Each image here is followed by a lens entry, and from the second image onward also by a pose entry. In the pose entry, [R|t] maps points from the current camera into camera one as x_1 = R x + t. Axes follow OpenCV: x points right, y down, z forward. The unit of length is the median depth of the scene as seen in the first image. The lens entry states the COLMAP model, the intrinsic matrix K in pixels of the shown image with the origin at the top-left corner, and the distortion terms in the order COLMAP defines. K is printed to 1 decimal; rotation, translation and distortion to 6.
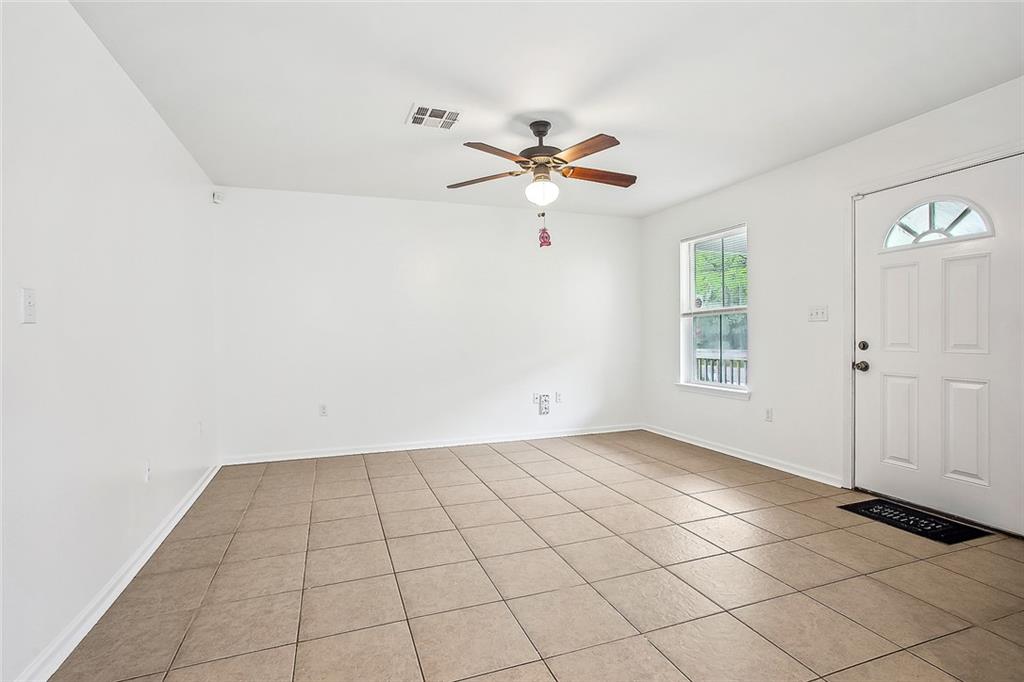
lens RADIAL K [[496.0, 0, 523.5], [0, 496.0, 334.2], [0, 0, 1]] dist [-0.004117, 0.006976]
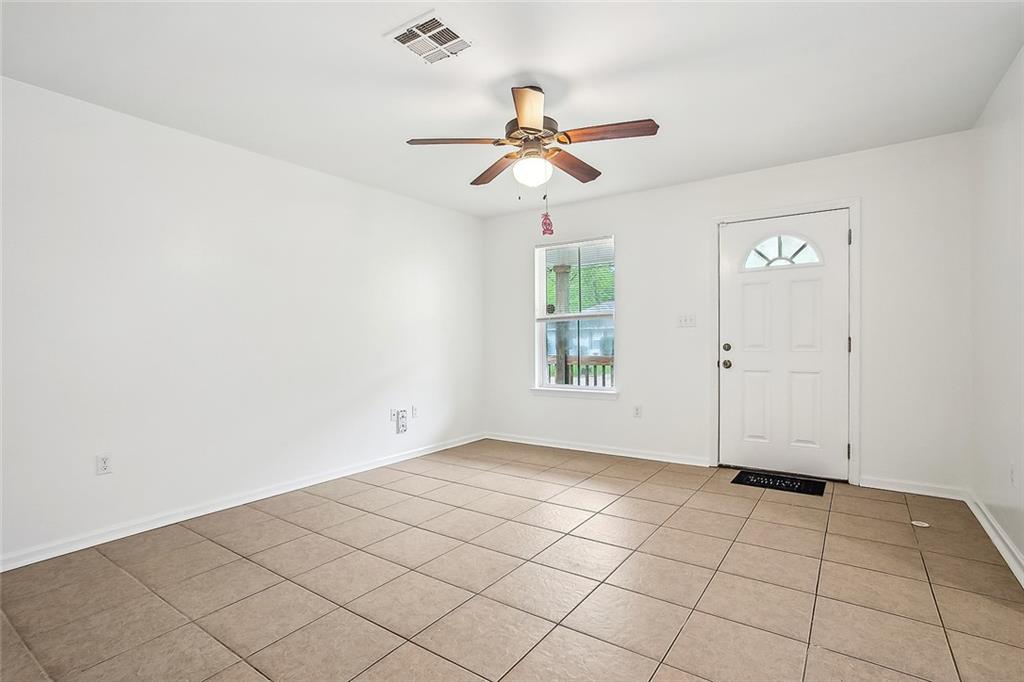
lens RADIAL K [[496.0, 0, 506.4], [0, 496.0, 343.0], [0, 0, 1]] dist [-0.004117, 0.006976]
pose [[0.826782, -0.005216, 0.562499, -0.441995], [0.003519, 0.999985, 0.004100, 0.005675], [-0.562512, -0.001411, 0.826788, 0.293664]]
